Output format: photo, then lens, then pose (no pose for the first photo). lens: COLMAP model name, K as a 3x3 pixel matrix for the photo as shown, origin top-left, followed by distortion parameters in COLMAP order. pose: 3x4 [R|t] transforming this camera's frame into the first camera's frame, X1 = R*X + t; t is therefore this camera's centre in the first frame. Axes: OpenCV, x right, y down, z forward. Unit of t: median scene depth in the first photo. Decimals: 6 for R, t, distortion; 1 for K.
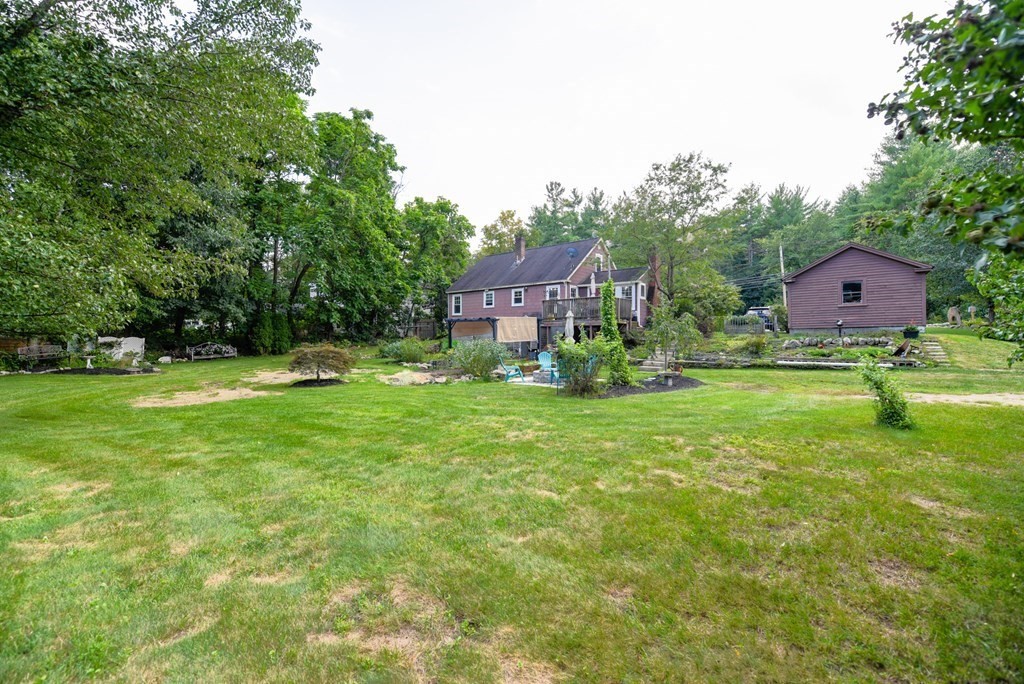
lens RADIAL K [[425.1, 0, 512.0], [0, 425.1, 342.0], [0, 0, 1]] dist [-0.015172, -0.000323]
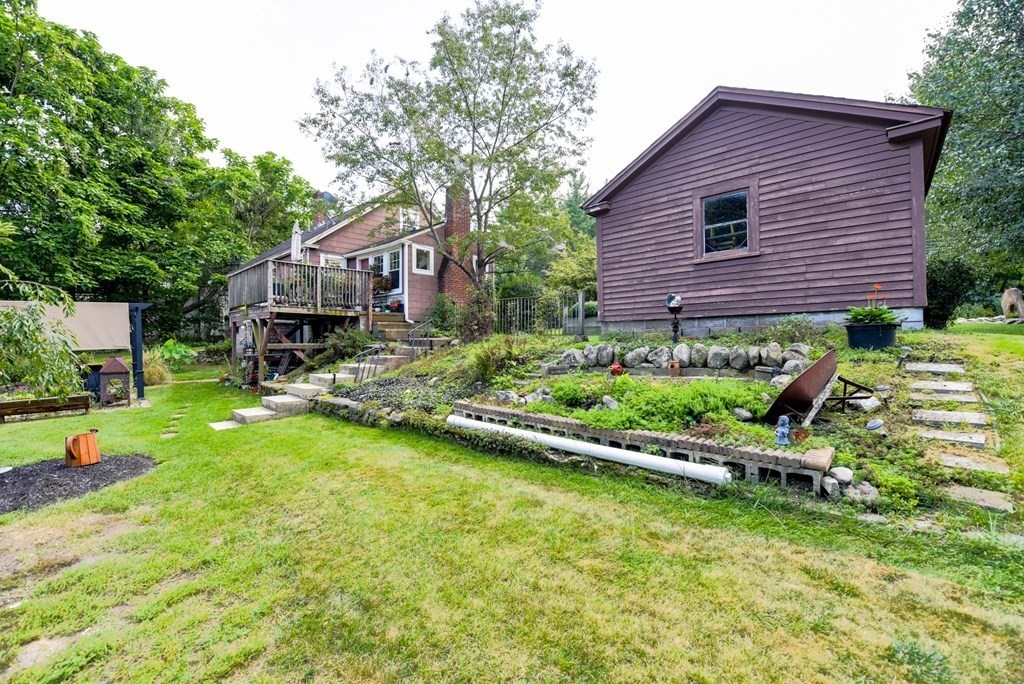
lens RADIAL K [[425.1, 0, 512.0], [0, 425.1, 342.0], [0, 0, 1]] dist [-0.015172, -0.000323]
pose [[0.998058, -0.000921, -0.062284, 0.661299], [0.000604, 0.999987, -0.005101, -0.010805], [0.062288, 0.005054, 0.998045, 0.631382]]
